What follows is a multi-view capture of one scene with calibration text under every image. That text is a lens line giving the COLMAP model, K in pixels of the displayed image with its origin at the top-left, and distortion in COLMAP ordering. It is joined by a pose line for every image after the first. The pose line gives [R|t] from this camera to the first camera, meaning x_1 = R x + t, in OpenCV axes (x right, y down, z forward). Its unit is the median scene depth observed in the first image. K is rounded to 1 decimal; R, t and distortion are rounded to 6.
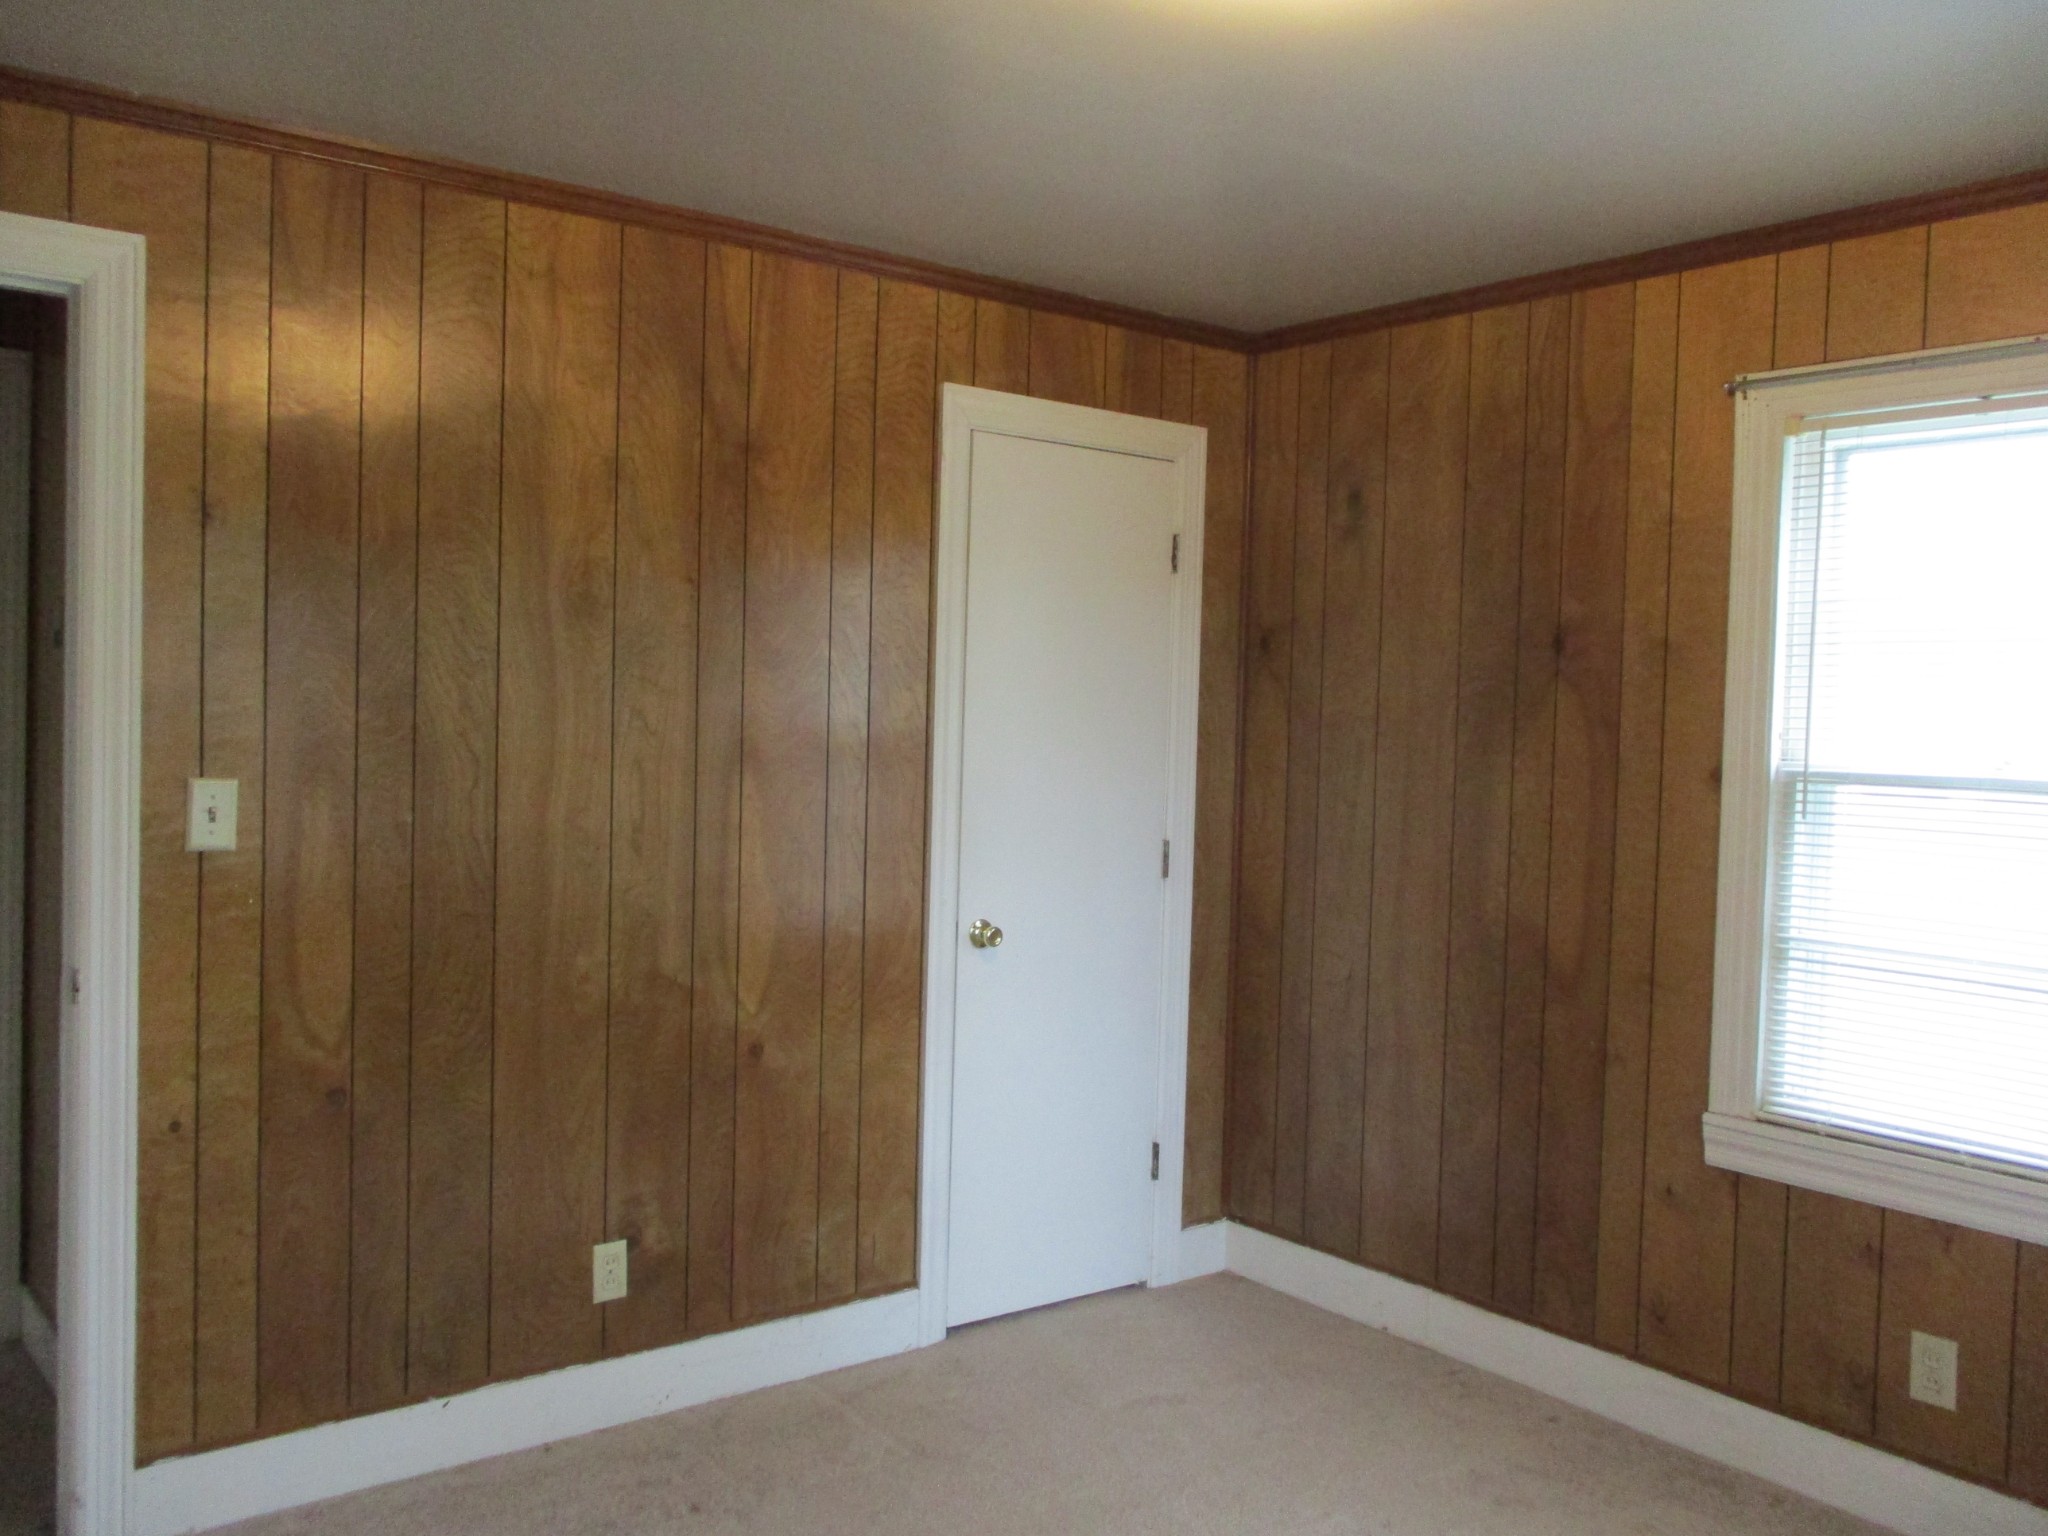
lens RADIAL K [[1718.0, 0, 1024.0], [0, 1718.0, 768.0], [0, 0, 1]] dist [-0.012022, -0.007317]
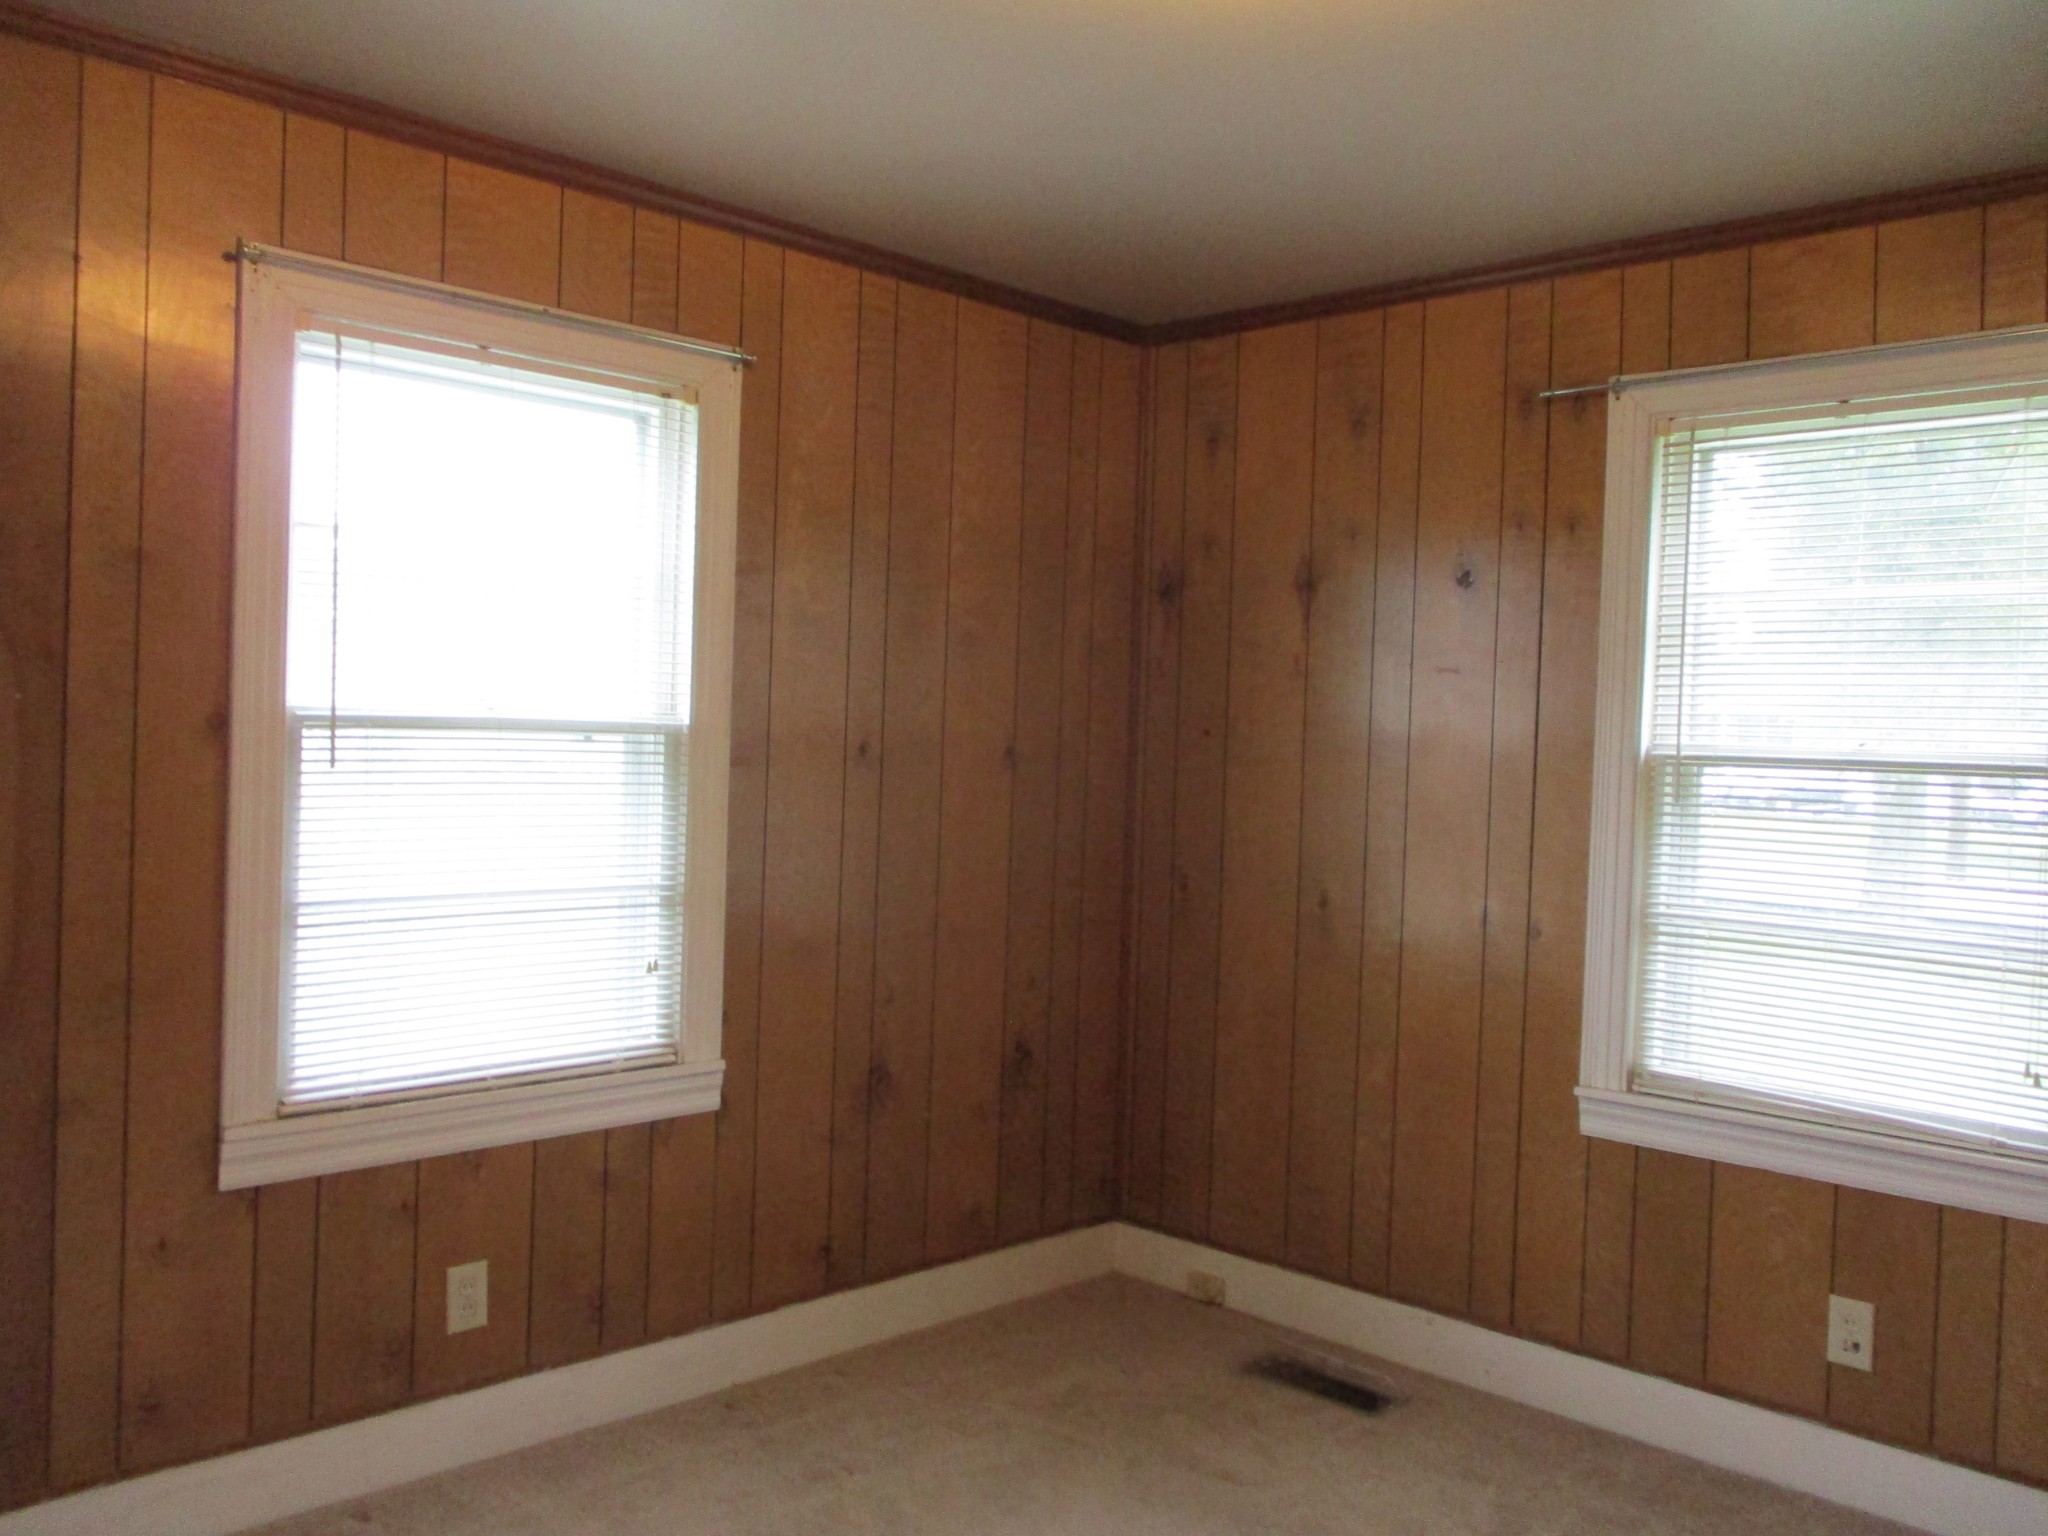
lens RADIAL K [[1768.8, 0, 1026.6], [0, 1768.8, 785.5], [0, 0, 1]] dist [-0.012095, -0.007668]
pose [[-0.136400, -0.065645, 0.988477, -0.515875], [-0.000063, 0.997803, 0.066255, -0.022823], [-0.990654, 0.008975, -0.136105, 0.772228]]
